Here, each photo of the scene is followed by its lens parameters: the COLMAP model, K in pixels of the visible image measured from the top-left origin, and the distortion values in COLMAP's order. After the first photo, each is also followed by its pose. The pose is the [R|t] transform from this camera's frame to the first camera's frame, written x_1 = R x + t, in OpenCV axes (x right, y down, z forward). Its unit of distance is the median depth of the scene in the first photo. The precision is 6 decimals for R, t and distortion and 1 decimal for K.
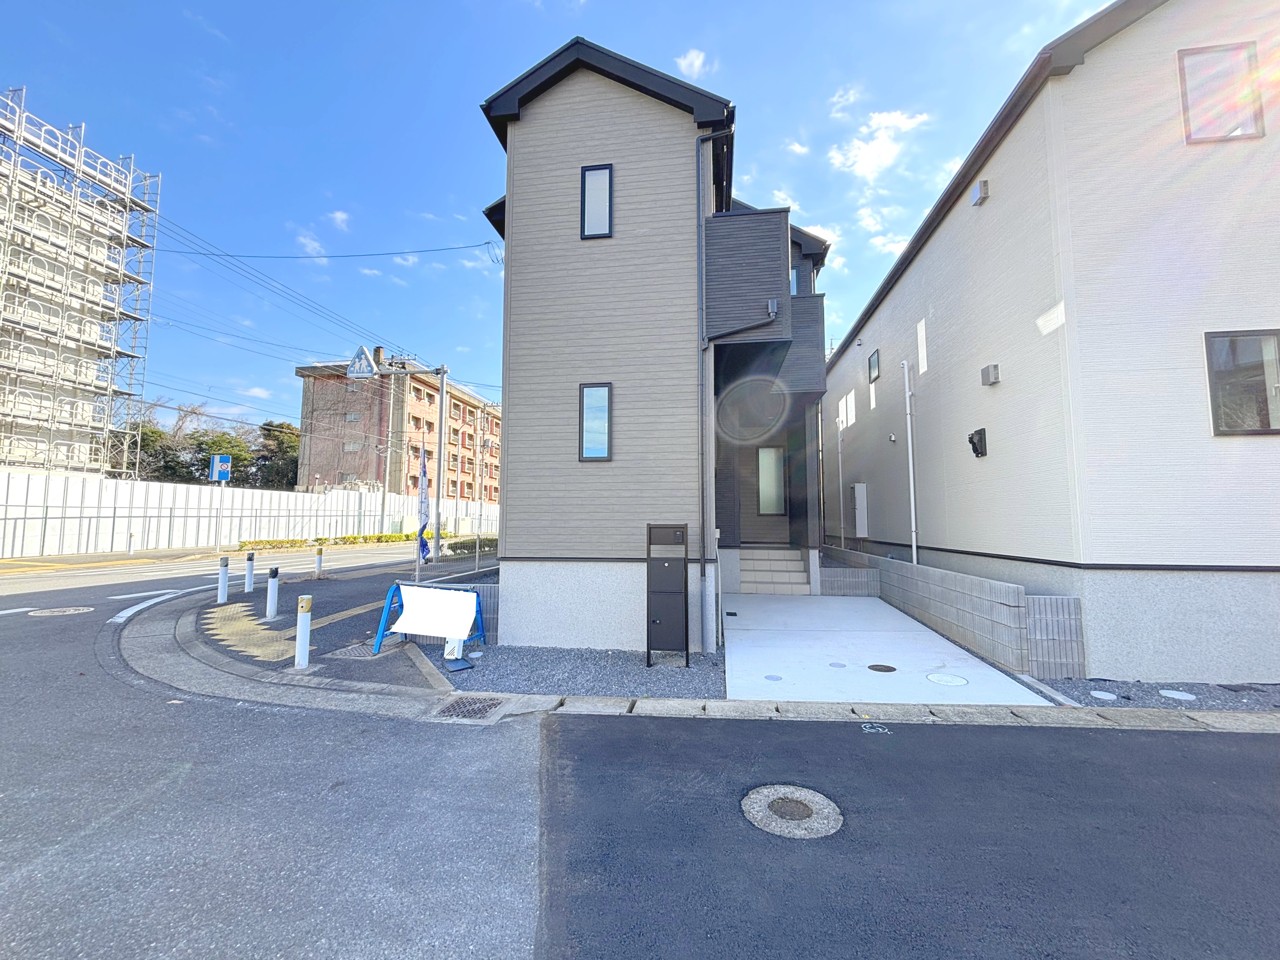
lens RADIAL K [[517.0, 0, 639.4], [0, 517.0, 478.3], [0, 0, 1]] dist [-0.000363, 0.000377]
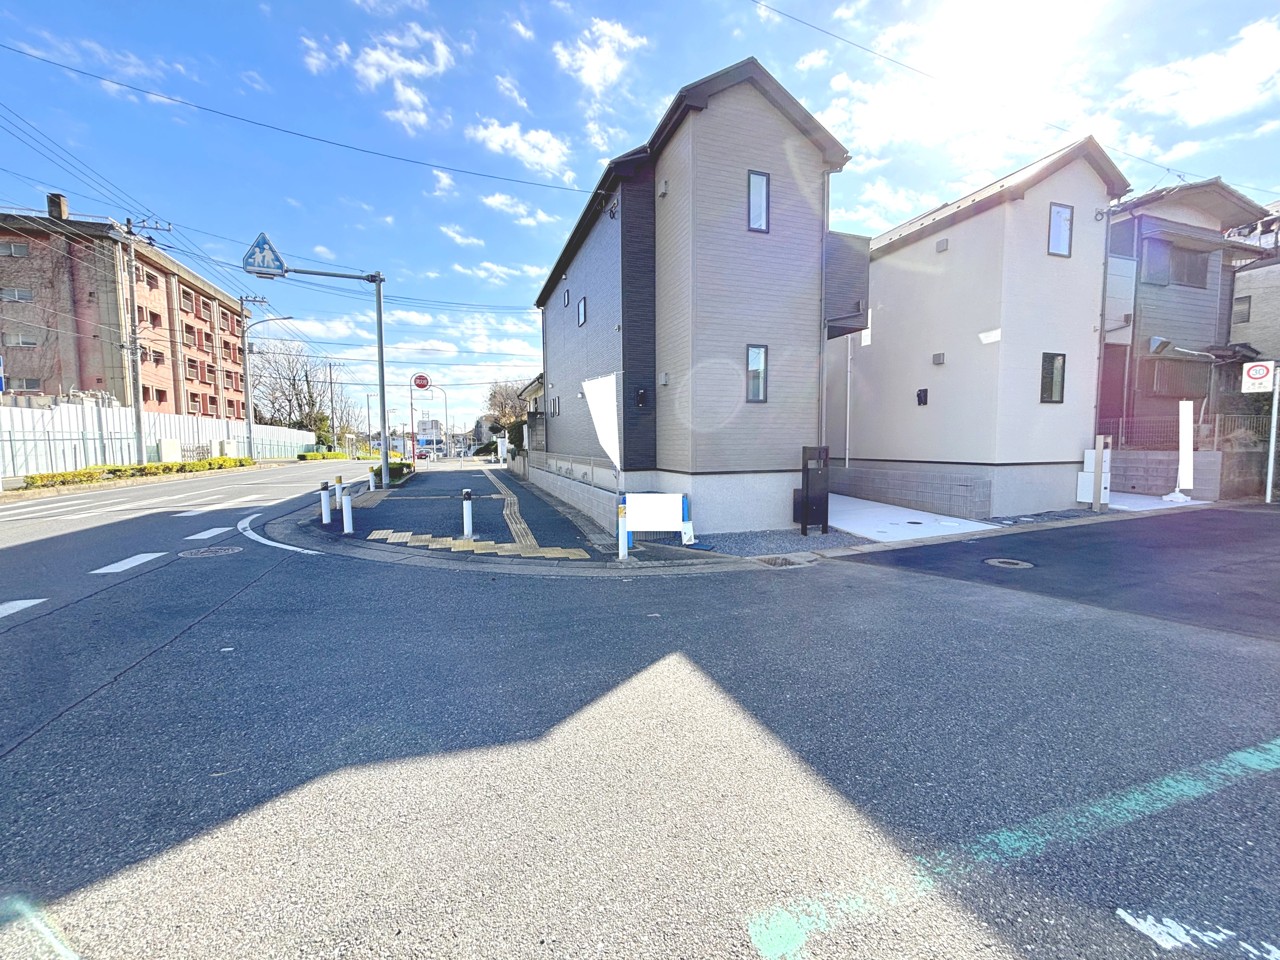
lens RADIAL K [[517.0, 0, 639.4], [0, 517.0, 478.3], [0, 0, 1]] dist [-0.000363, 0.000377]
pose [[0.887131, -0.039176, 0.459852, -1.019491], [-0.031300, 0.988989, 0.144638, -0.021518], [-0.460455, -0.142706, 0.876137, -0.116302]]
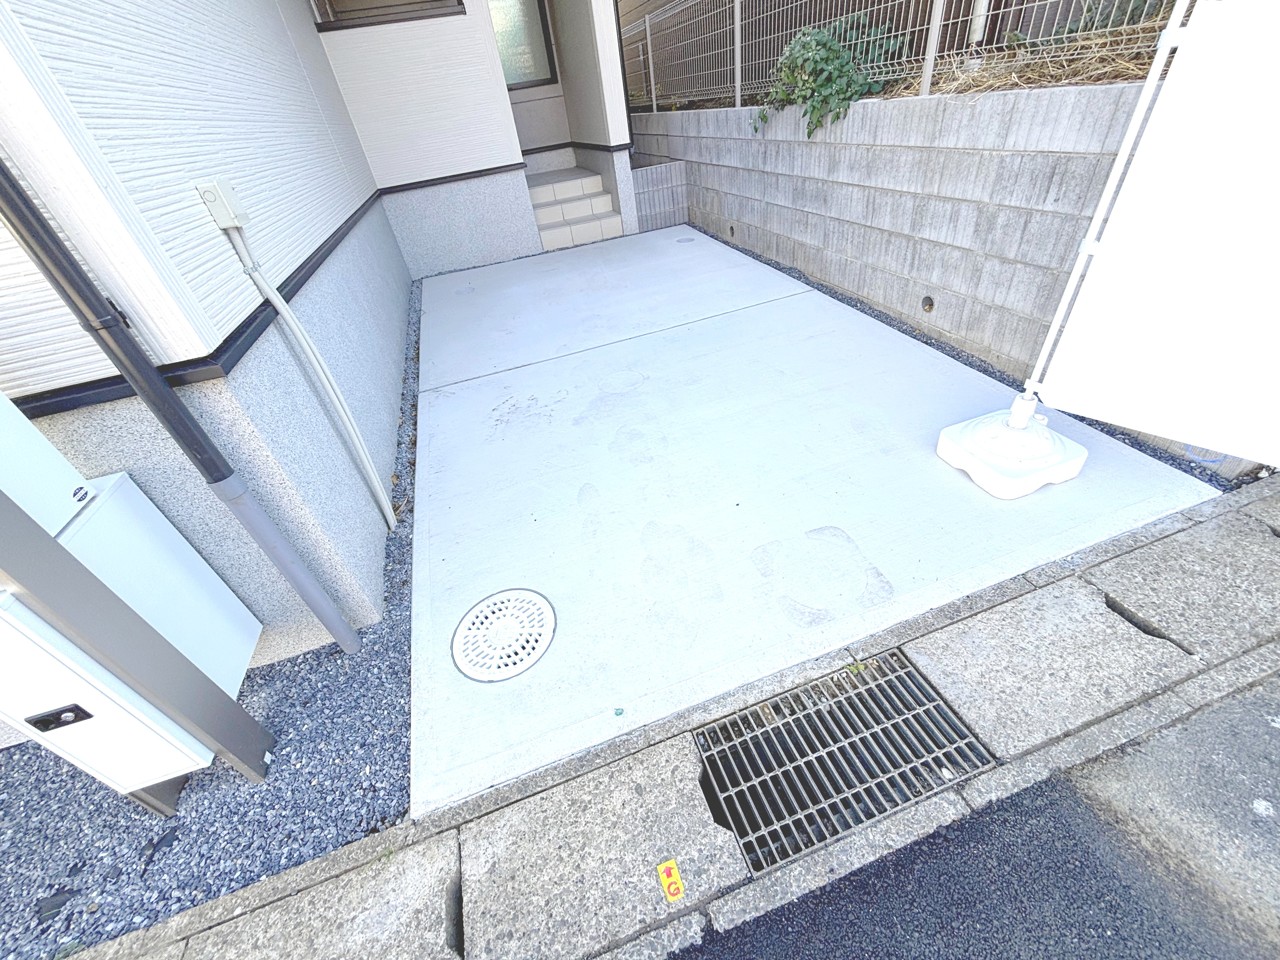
lens RADIAL K [[517.0, 0, 639.4], [0, 517.0, 478.3], [0, 0, 1]] dist [-0.000363, 0.000377]
pose [[0.889752, -0.356178, 0.285445, 1.175550], [0.091619, 0.752002, 0.652763, 0.046827], [-0.447155, -0.554645, 0.701727, 0.465876]]
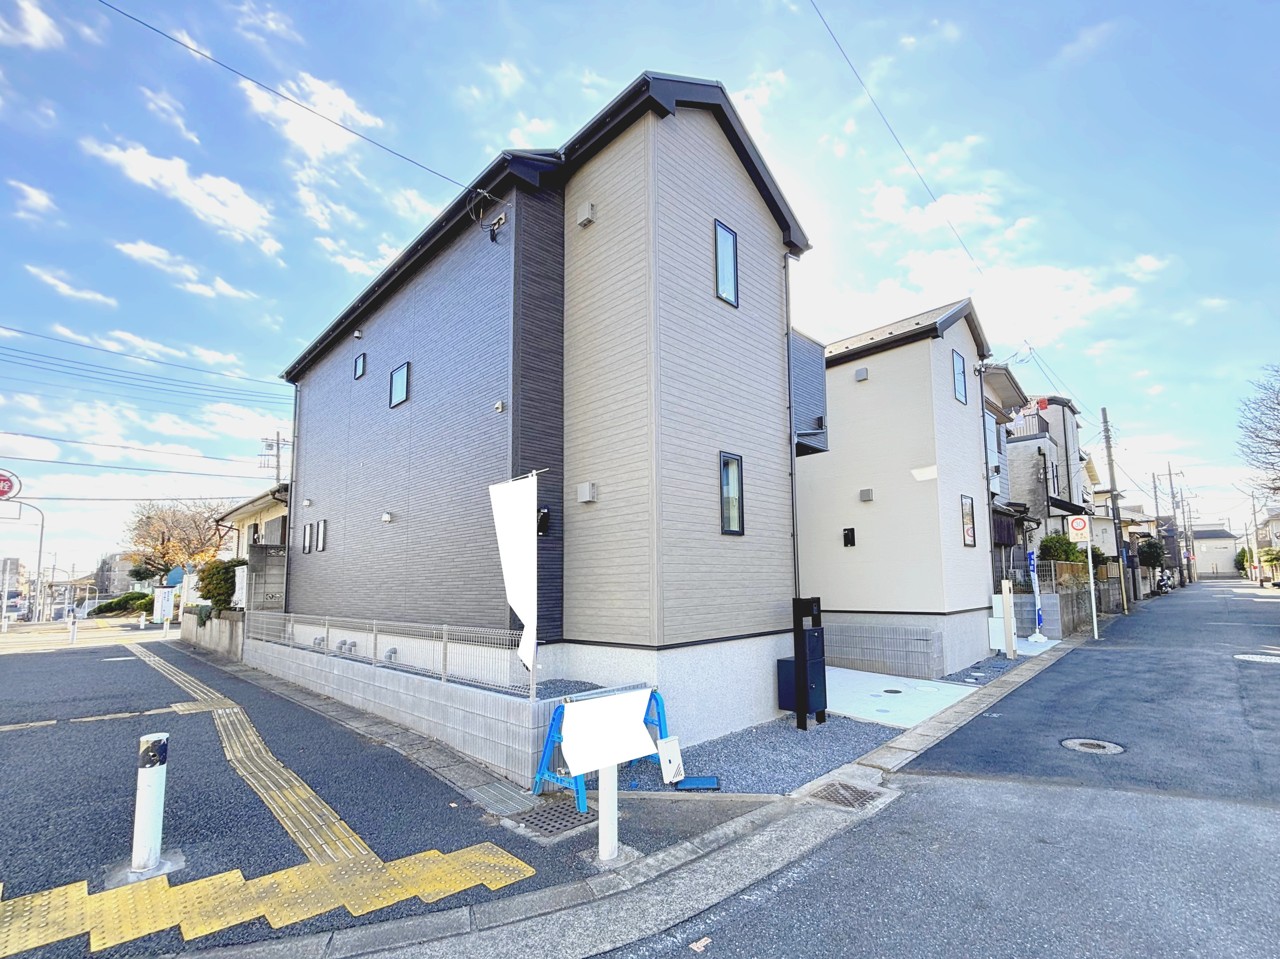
lens RADIAL K [[571.9, 0, 709.9], [0, 571.9, 527.3], [0, 0, 1]] dist [0.001789, 0.000159]
pose [[0.543248, 0.071216, 0.836547, -0.990518], [-0.051567, 0.997345, -0.051418, 0.009616], [-0.837987, -0.015206, 0.545478, 0.454831]]
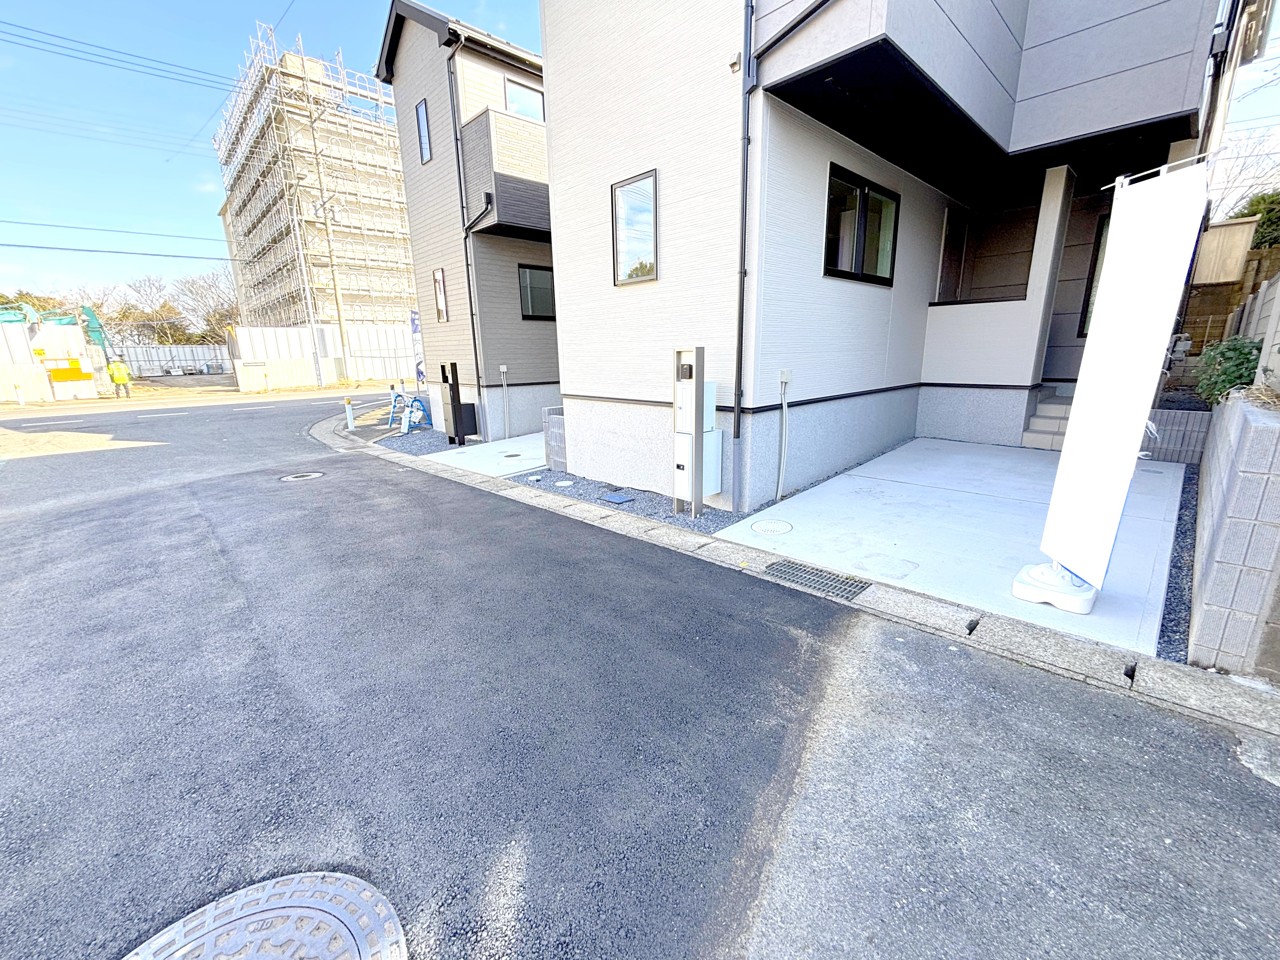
lens RADIAL K [[517.0, 0, 639.4], [0, 517.0, 478.3], [0, 0, 1]] dist [-0.000363, 0.000377]
pose [[0.789413, 0.131475, -0.599618, 1.425580], [0.069928, 0.951177, 0.300621, -0.012054], [0.609867, -0.279244, 0.741677, 0.038414]]
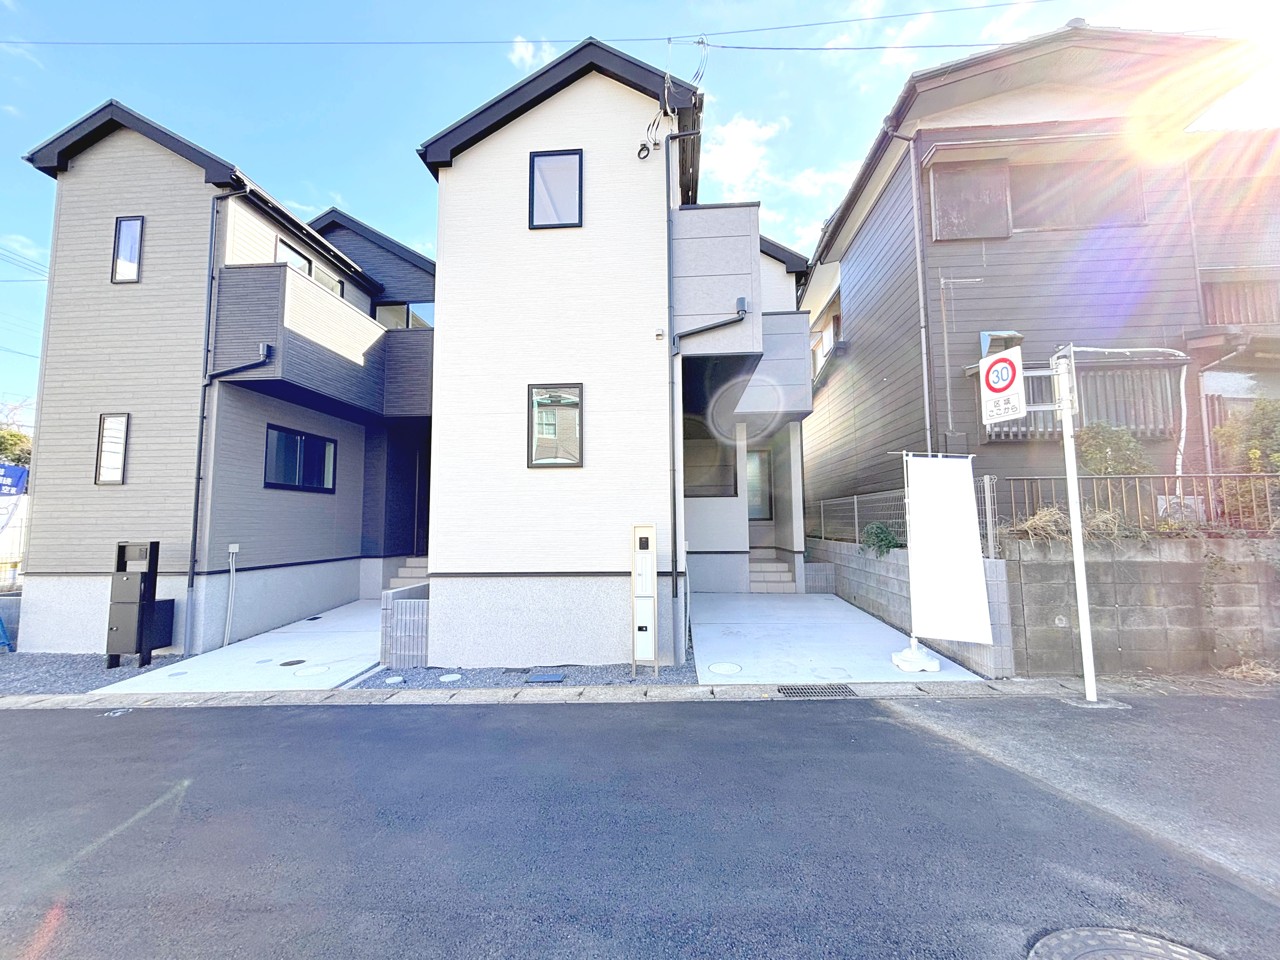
lens RADIAL K [[517.2, 0, 640.2], [0, 517.2, 479.0], [0, 0, 1]] dist [-0.010794, 0.004891]
pose [[0.996925, -0.003130, 0.078305, 0.959299], [0.003313, 0.999992, -0.002206, -0.038314], [-0.078298, 0.002459, 0.996927, -0.190003]]
